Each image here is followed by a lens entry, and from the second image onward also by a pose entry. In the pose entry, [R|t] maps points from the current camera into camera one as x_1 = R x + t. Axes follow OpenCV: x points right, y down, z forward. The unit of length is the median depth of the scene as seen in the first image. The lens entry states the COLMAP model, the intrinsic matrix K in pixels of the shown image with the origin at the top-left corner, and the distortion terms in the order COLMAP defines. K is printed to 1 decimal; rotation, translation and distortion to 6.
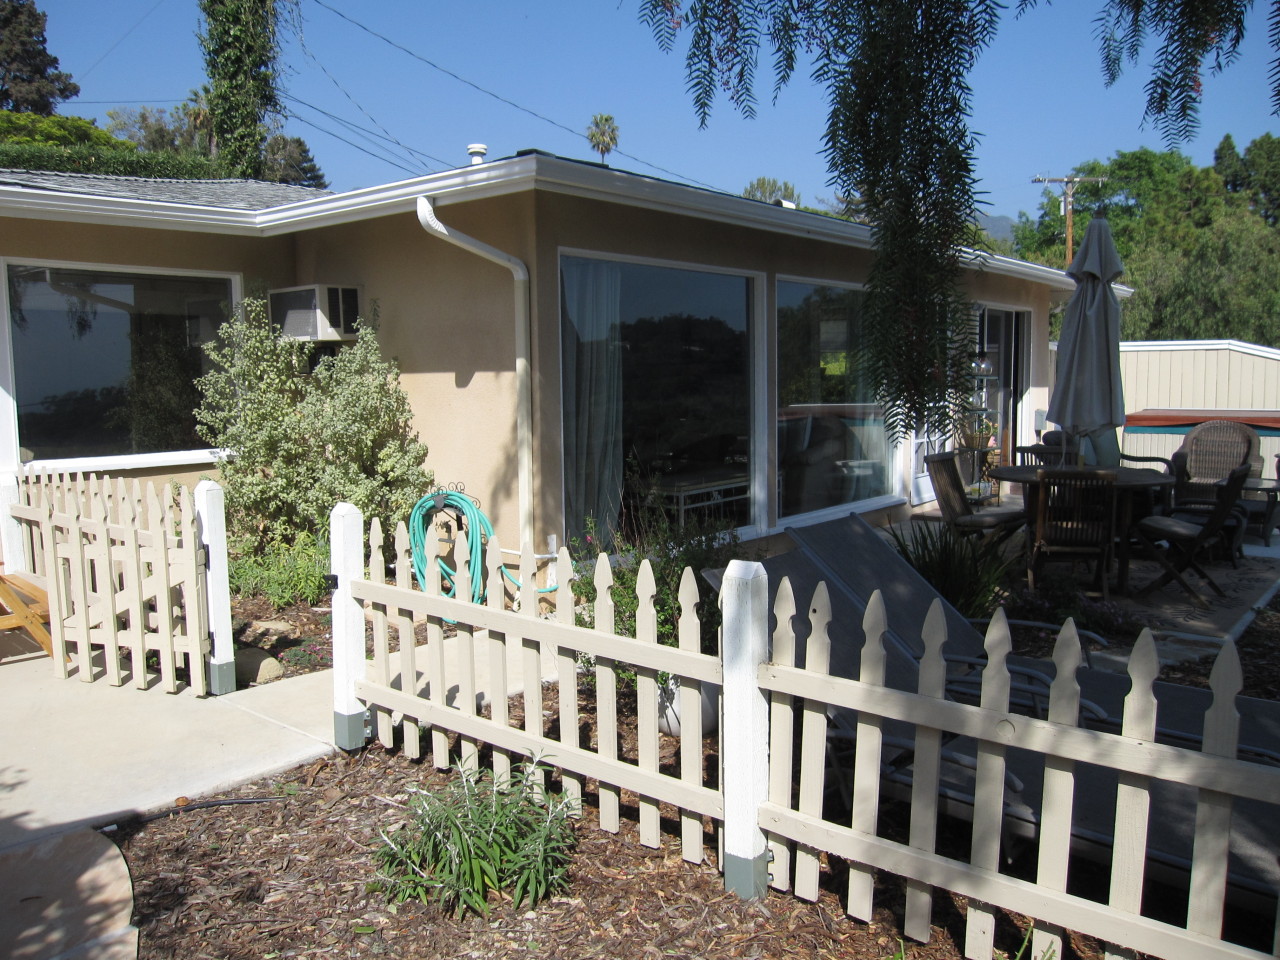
lens RADIAL K [[1071.6, 0, 636.9], [0, 1071.6, 479.2], [0, 0, 1]] dist [-0.056510, 0.027986]
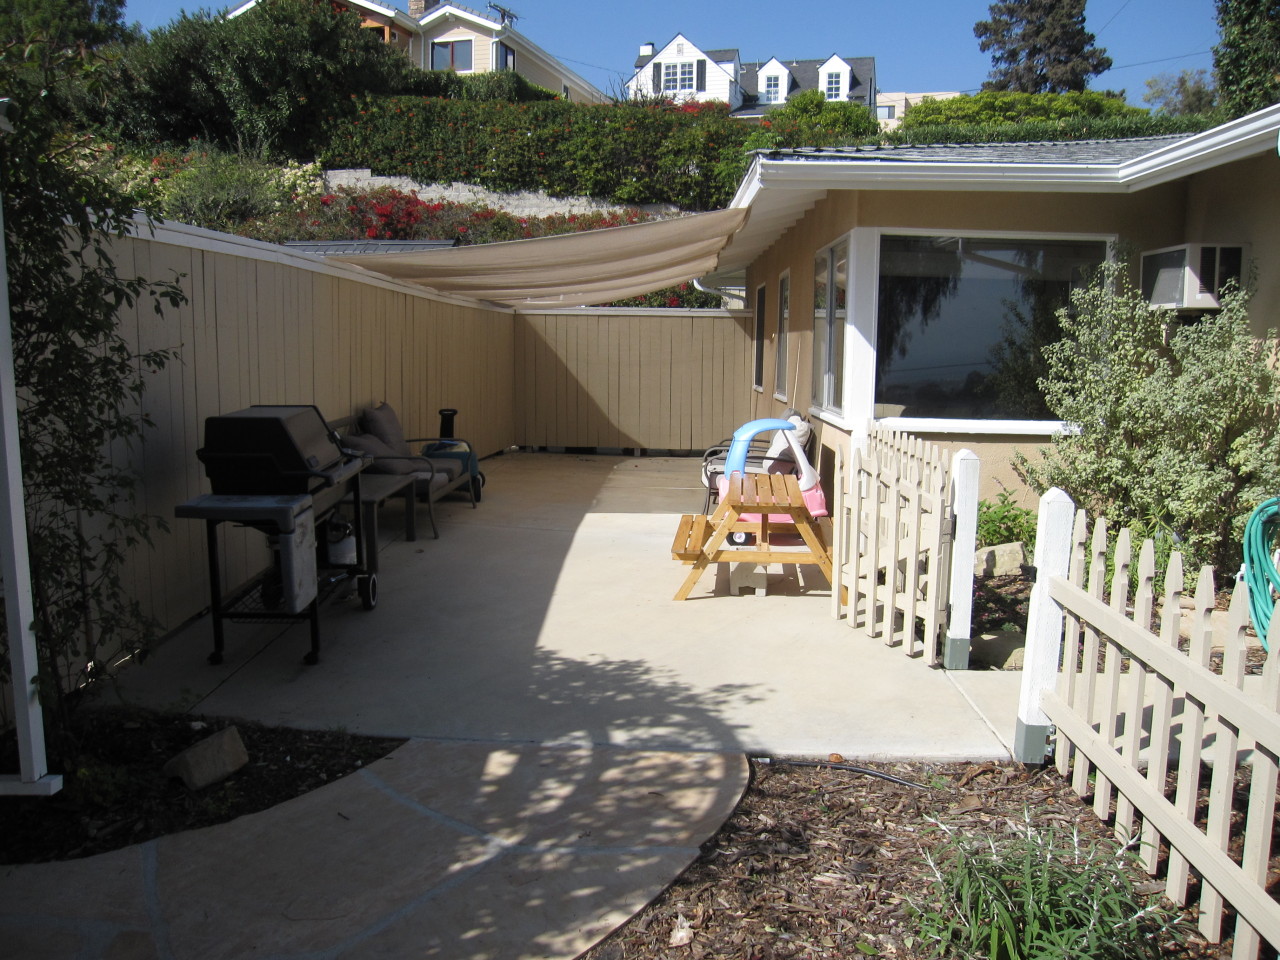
lens RADIAL K [[1071.6, 0, 639.4], [0, 1071.6, 486.7], [0, 0, 1]] dist [-0.056510, 0.027986]
pose [[0.622316, 0.125812, -0.772590, 0.115326], [-0.100671, 0.991666, 0.080397, -0.009234], [0.776266, 0.027745, 0.629795, 0.110893]]
